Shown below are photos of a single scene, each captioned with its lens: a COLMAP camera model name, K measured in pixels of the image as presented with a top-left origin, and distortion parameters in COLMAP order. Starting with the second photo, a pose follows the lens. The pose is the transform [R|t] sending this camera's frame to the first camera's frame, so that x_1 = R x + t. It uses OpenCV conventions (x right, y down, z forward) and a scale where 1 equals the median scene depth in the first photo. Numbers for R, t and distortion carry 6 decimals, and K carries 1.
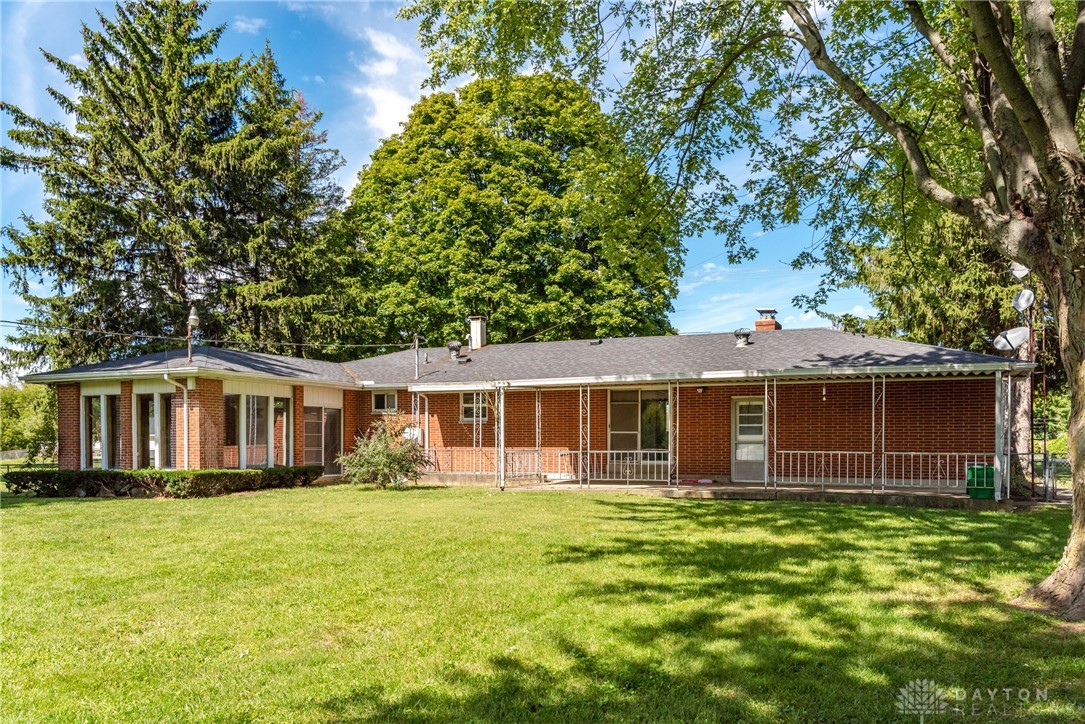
lens RADIAL K [[877.1, 0, 547.6], [0, 877.1, 460.4], [0, 0, 1]] dist [0.013073, -0.000176]
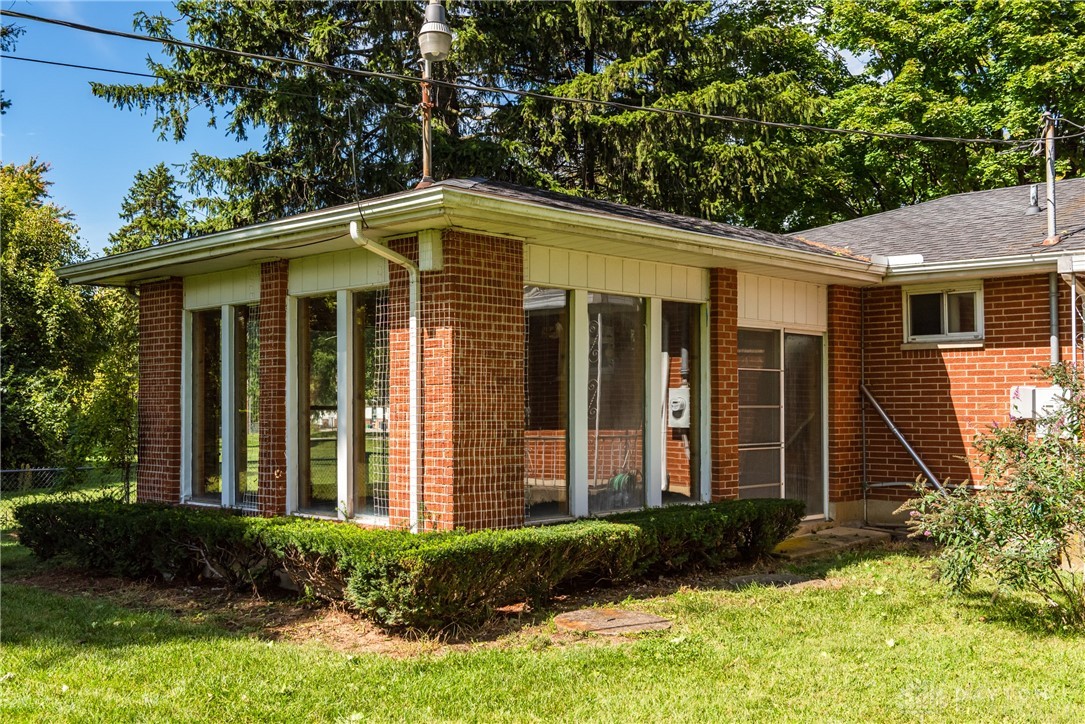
lens RADIAL K [[1132.0, 0, 542.5], [0, 1132.0, 362.0], [0, 0, 1]] dist [-0.023268, -0.019074]
pose [[0.943277, -0.015301, -0.331655, -0.170648], [-0.003894, 0.998359, -0.057134, -0.018104], [0.331985, 0.055185, 0.941669, 0.463643]]
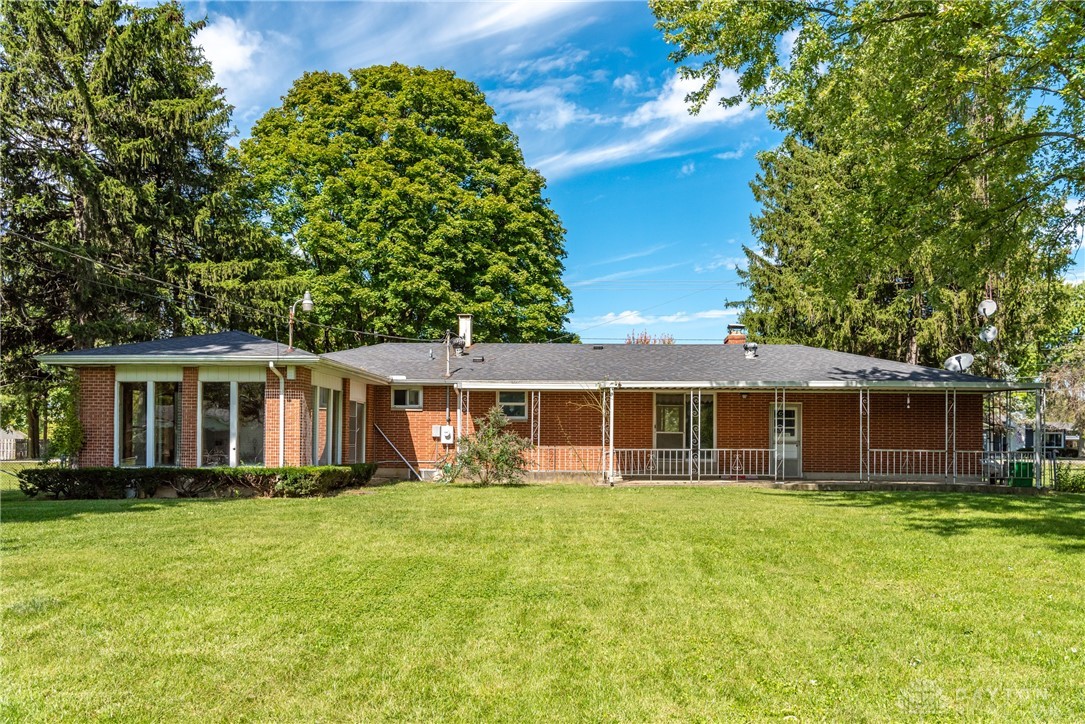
lens RADIAL K [[906.0, 0, 560.5], [0, 906.0, 449.4], [0, 0, 1]] dist [-0.006646, -0.008041]
pose [[0.924929, 0.006724, 0.380080, -0.370350], [-0.000397, 0.999860, -0.016721, 0.006169], [-0.380139, 0.015315, 0.924802, 0.013797]]
